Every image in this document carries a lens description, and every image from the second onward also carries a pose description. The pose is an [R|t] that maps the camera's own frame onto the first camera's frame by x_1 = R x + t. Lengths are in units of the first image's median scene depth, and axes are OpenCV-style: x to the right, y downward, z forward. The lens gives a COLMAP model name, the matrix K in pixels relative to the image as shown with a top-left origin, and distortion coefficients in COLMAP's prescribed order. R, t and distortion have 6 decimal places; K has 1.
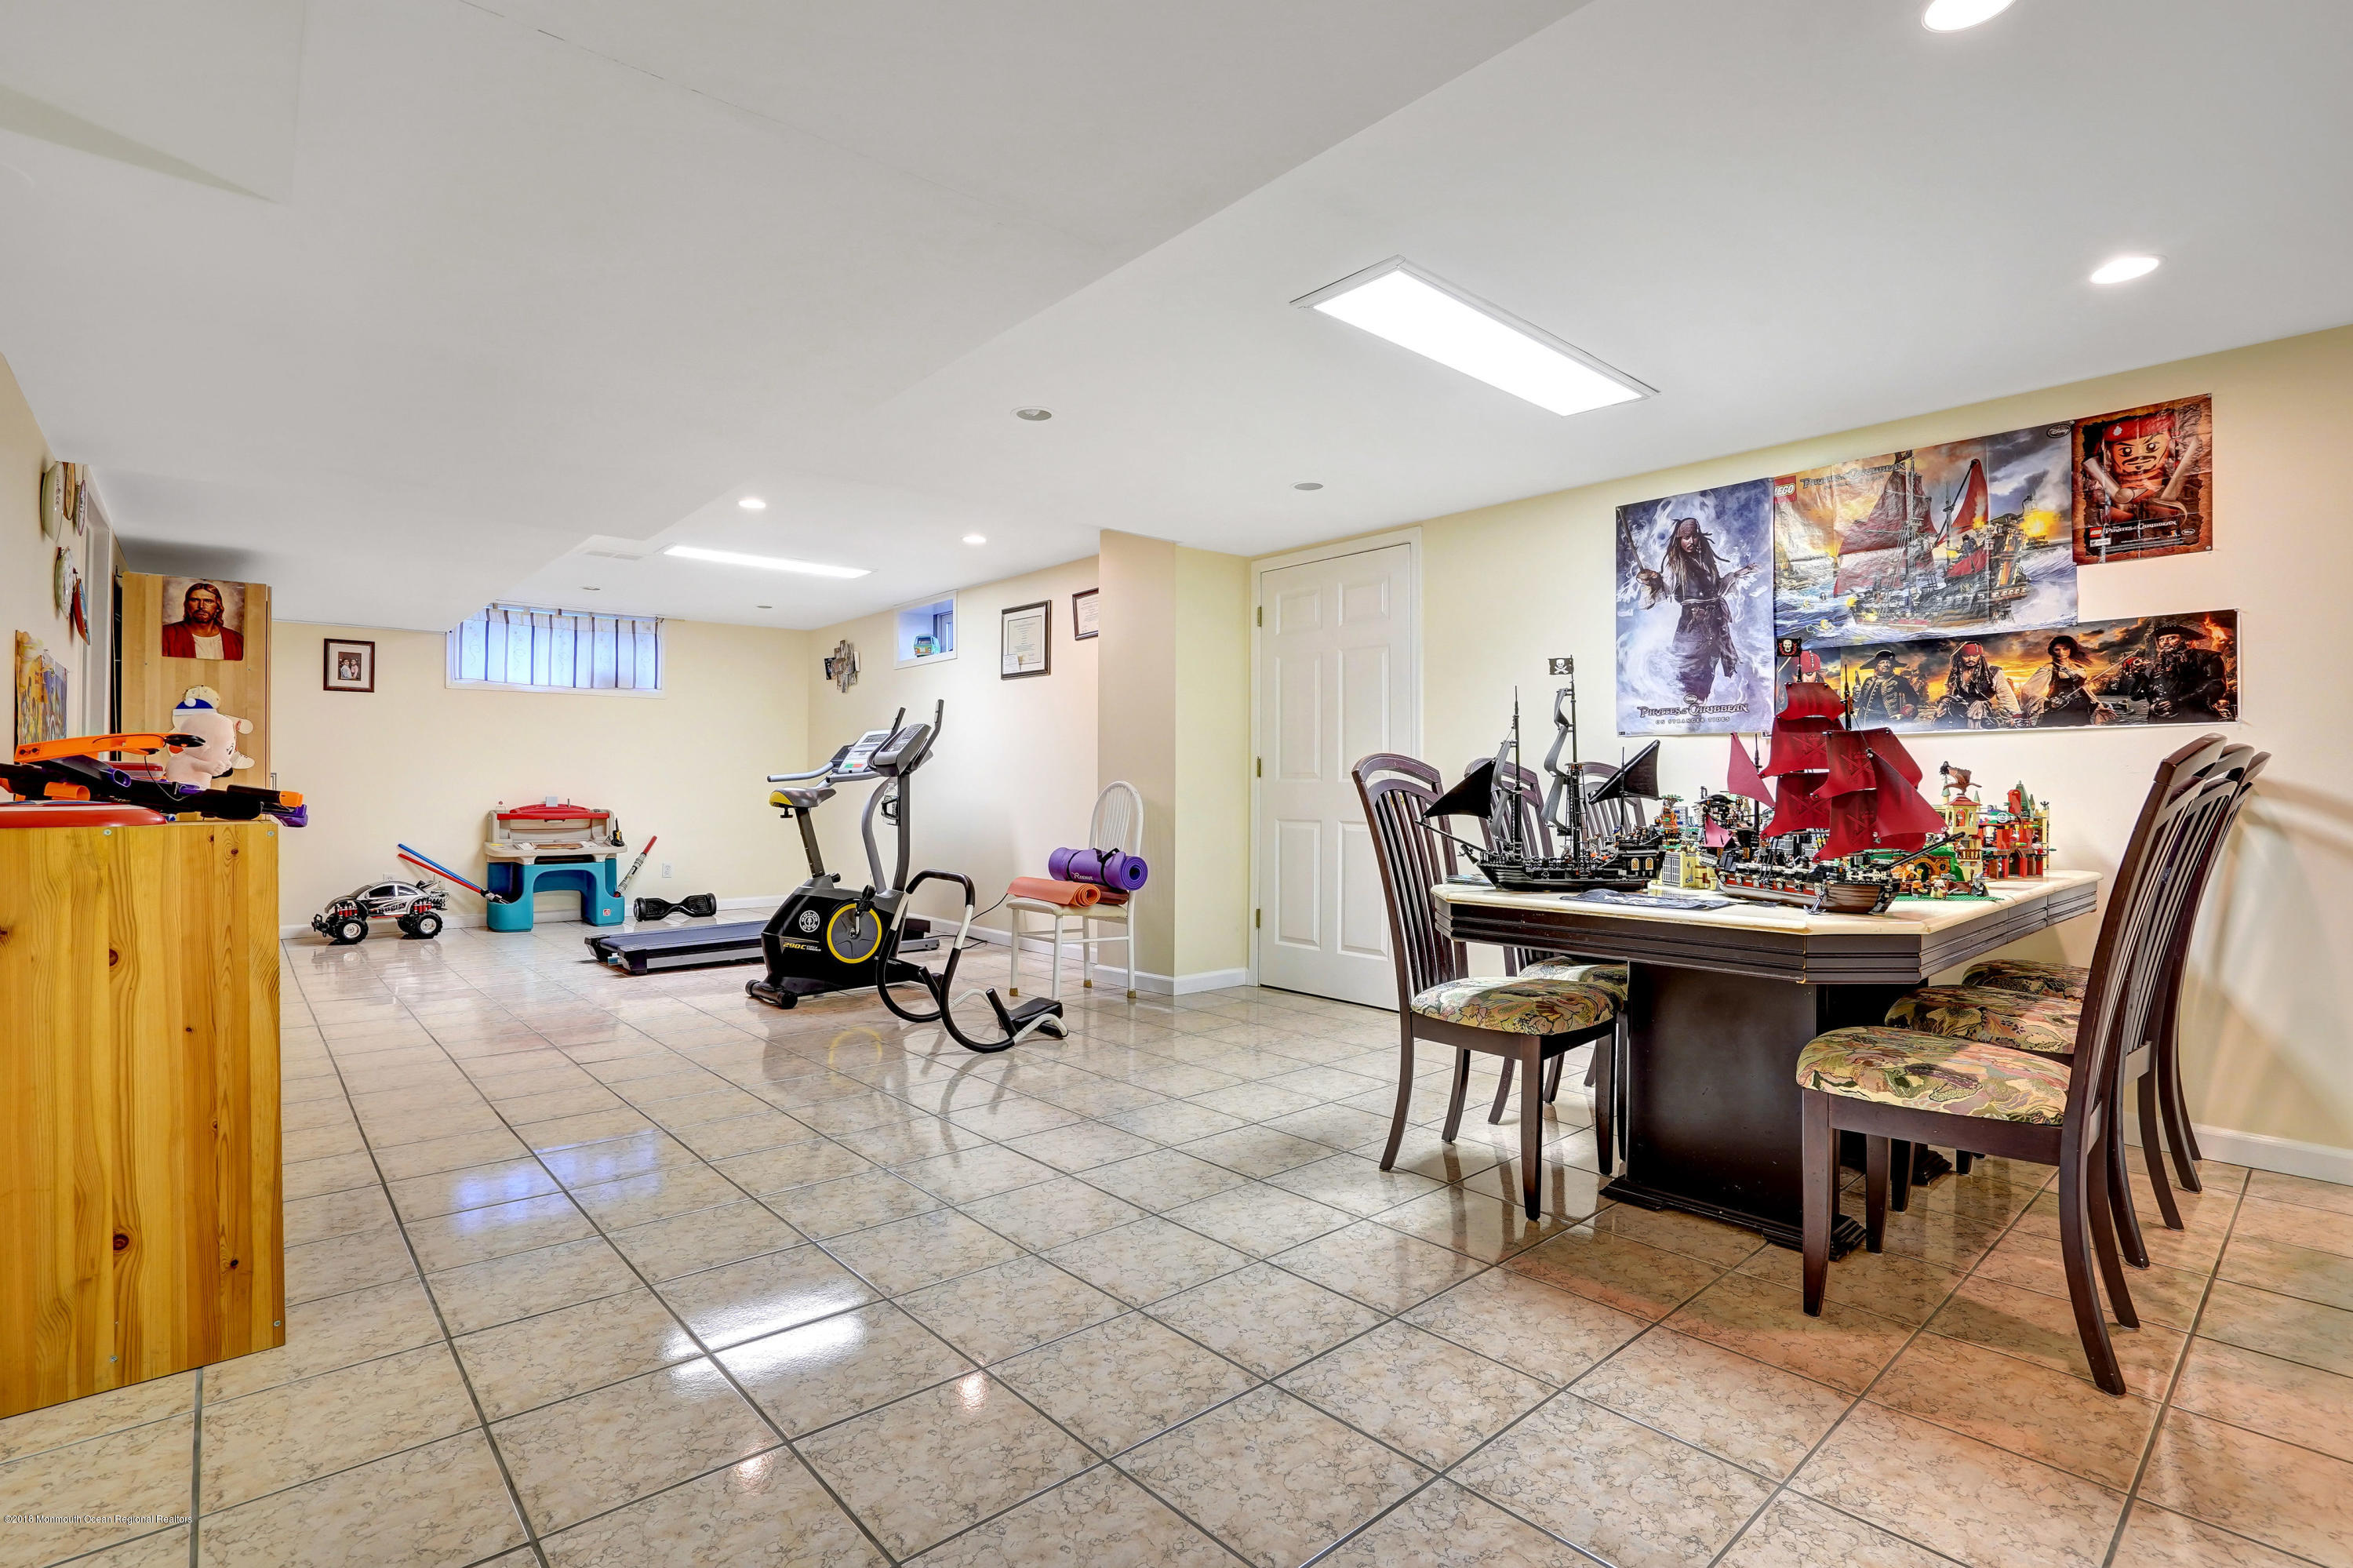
lens RADIAL K [[1120.8, 0, 1160.6], [0, 1120.8, 790.7], [0, 0, 1]] dist [-0.058832, 0.025229]
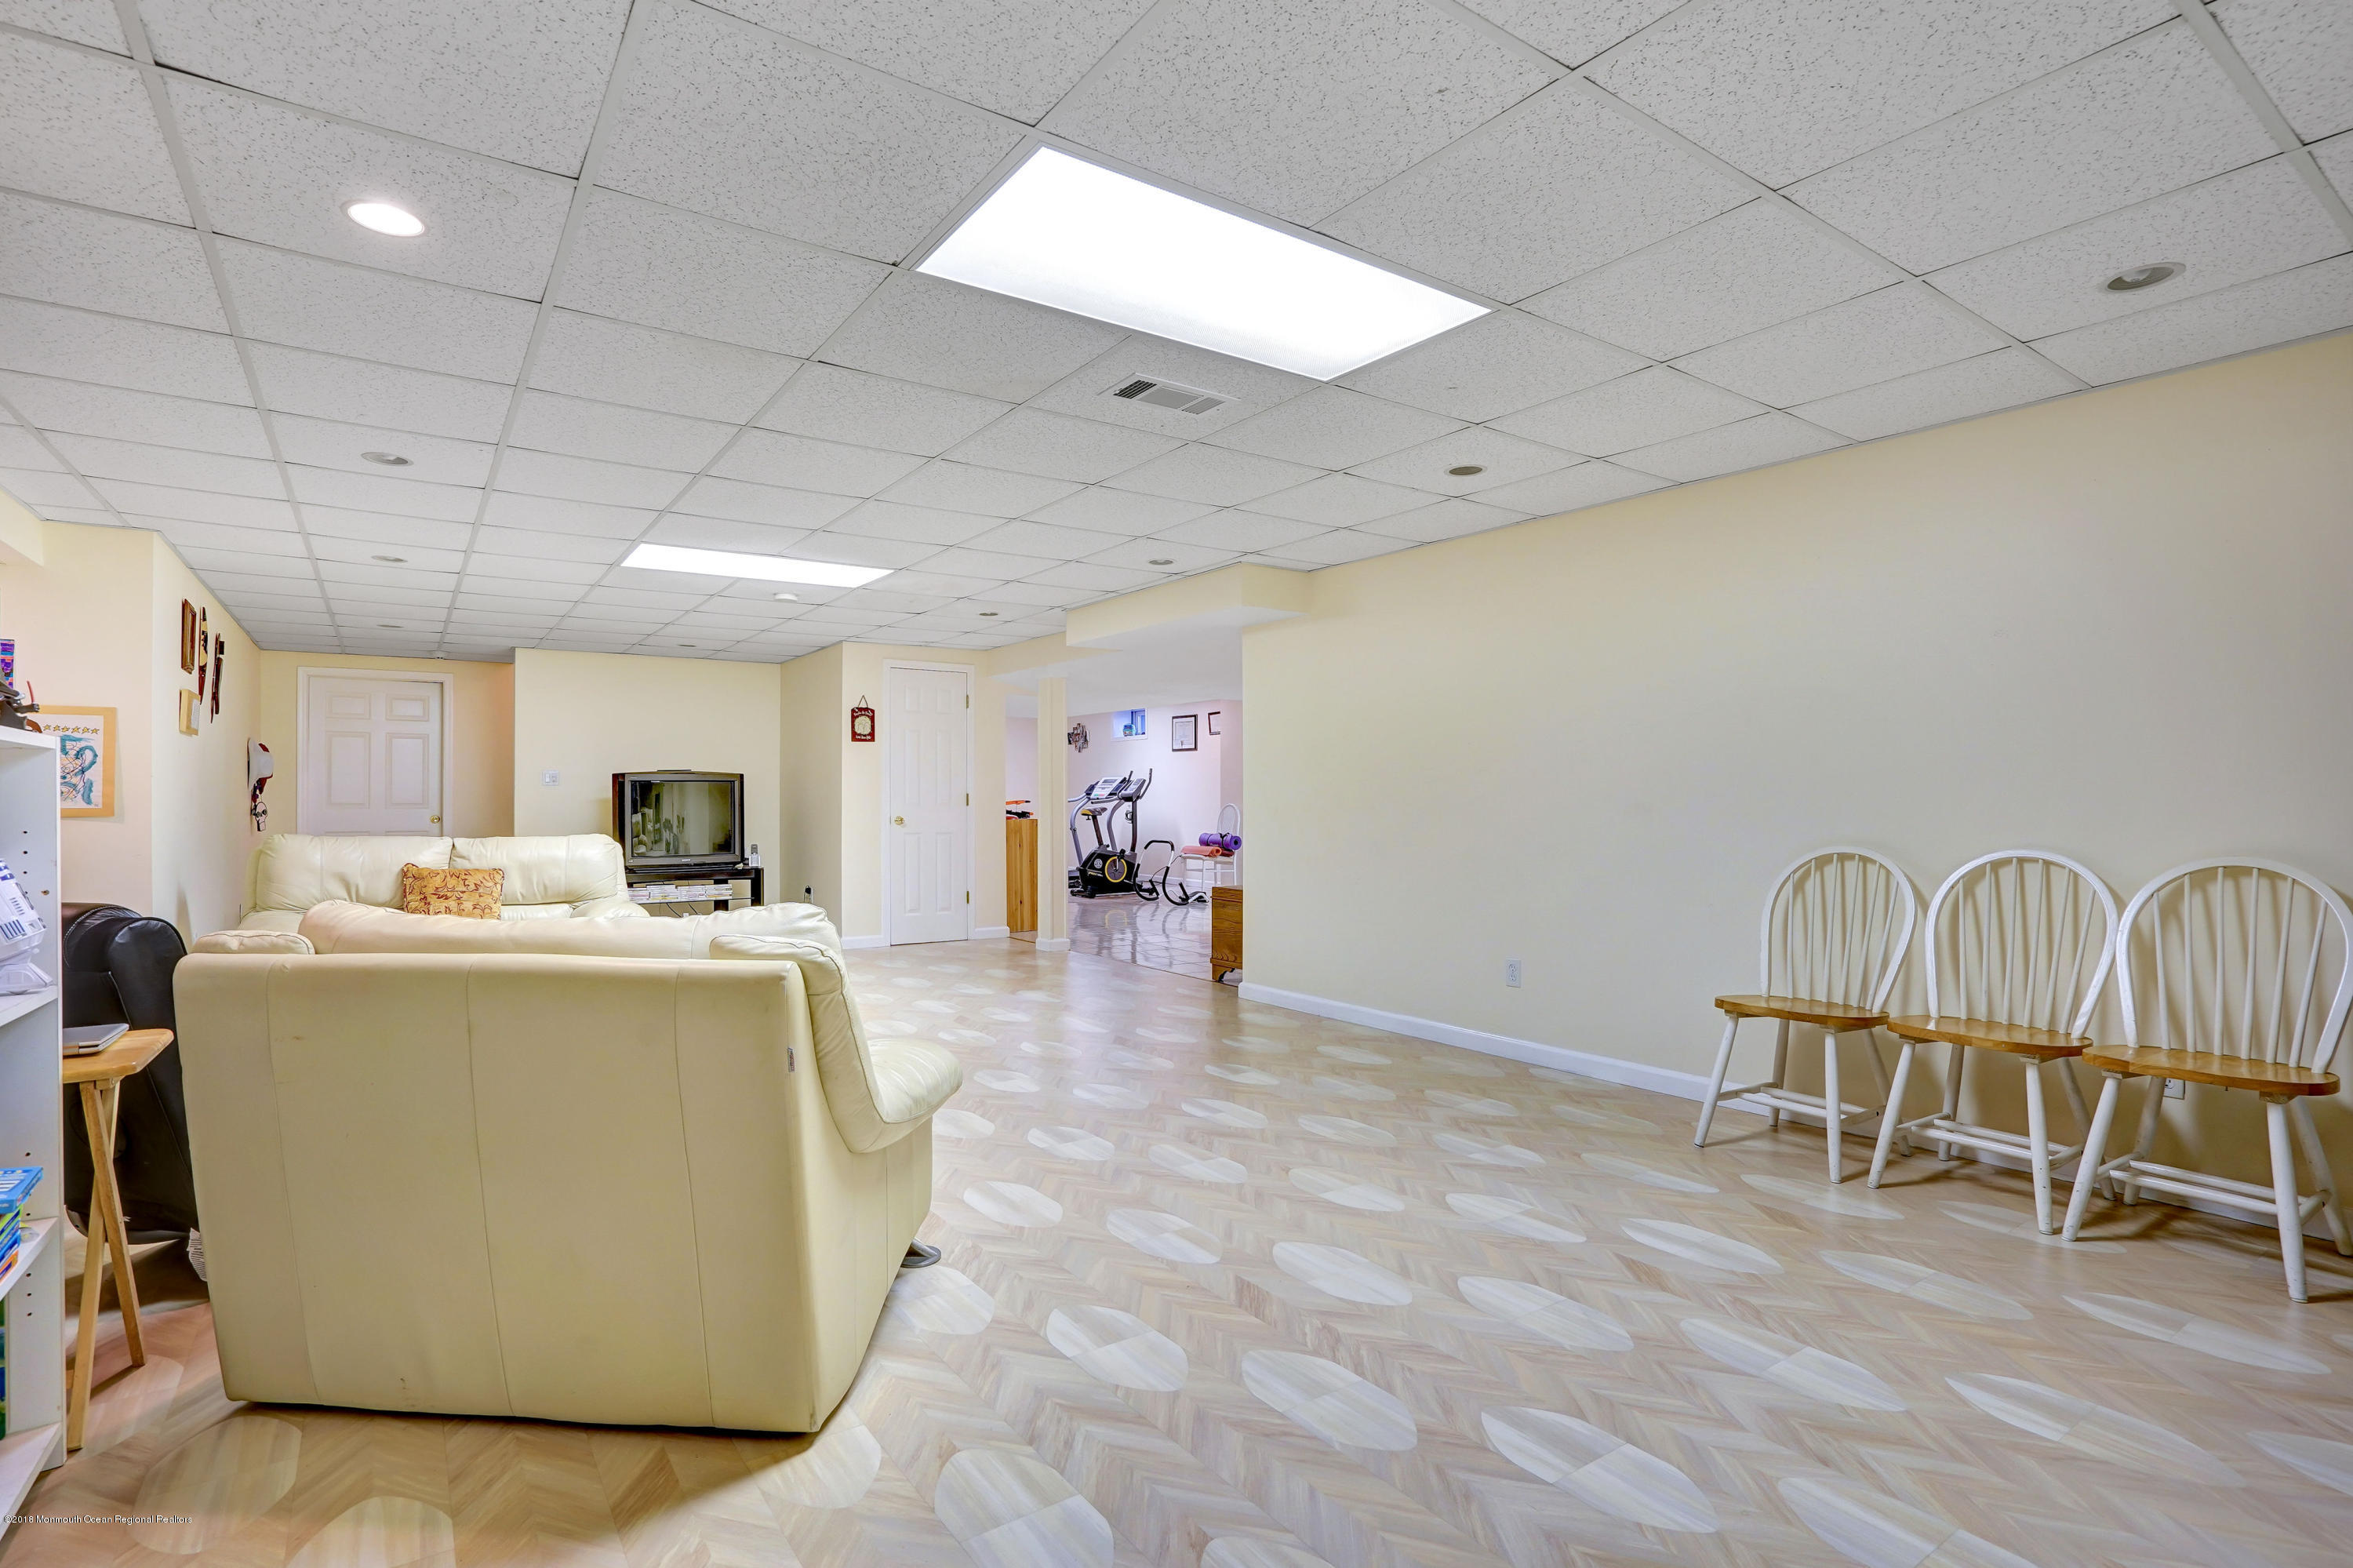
lens RADIAL K [[1120.8, 0, 1160.6], [0, 1120.8, 790.7], [0, 0, 1]] dist [-0.058832, 0.025229]
pose [[0.993910, -0.002831, -0.110158, 0.076580], [0.001735, 0.999948, -0.010043, -0.012804], [0.110181, 0.009790, 0.993863, -1.312557]]
